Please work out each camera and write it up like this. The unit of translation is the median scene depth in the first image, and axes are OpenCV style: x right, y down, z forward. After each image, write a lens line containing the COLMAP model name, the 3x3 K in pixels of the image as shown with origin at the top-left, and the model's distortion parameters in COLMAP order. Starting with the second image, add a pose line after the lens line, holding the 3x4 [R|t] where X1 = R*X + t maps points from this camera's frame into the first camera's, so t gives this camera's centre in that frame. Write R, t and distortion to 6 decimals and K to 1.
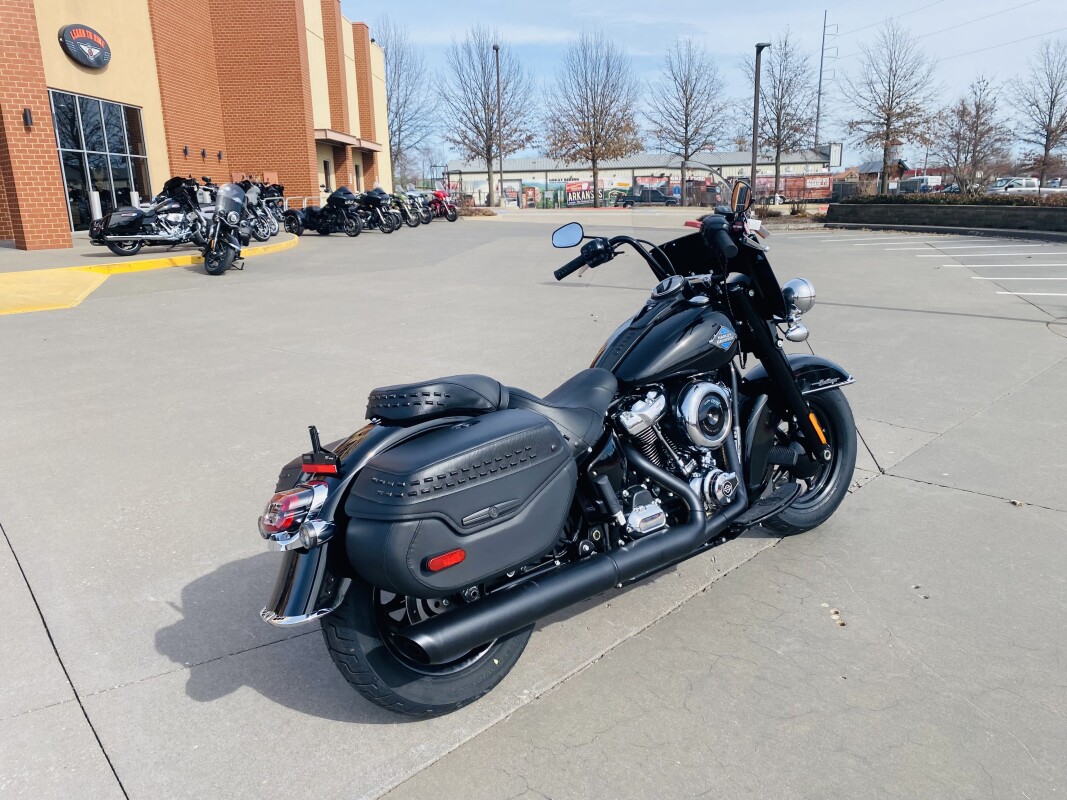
lens RADIAL K [[812.7, 0, 514.5], [0, 812.7, 405.3], [0, 0, 1]] dist [0.019842, -0.009605]
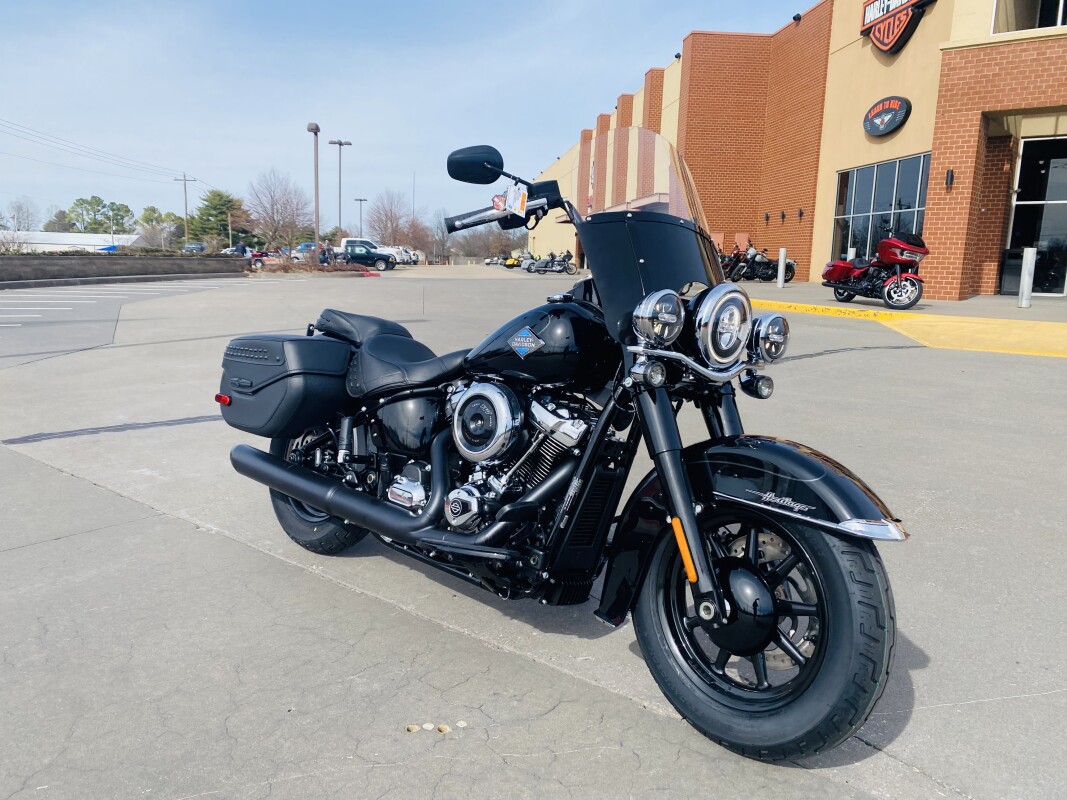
lens RADIAL K [[809.9, 0, 514.9], [0, 809.9, 393.2], [0, 0, 1]] dist [0.033317, -0.030455]
pose [[0.119224, 0.191448, -0.974235, 0.111649], [-0.281634, 0.947451, 0.151719, -0.016475], [0.952086, 0.256289, 0.166877, 0.092330]]
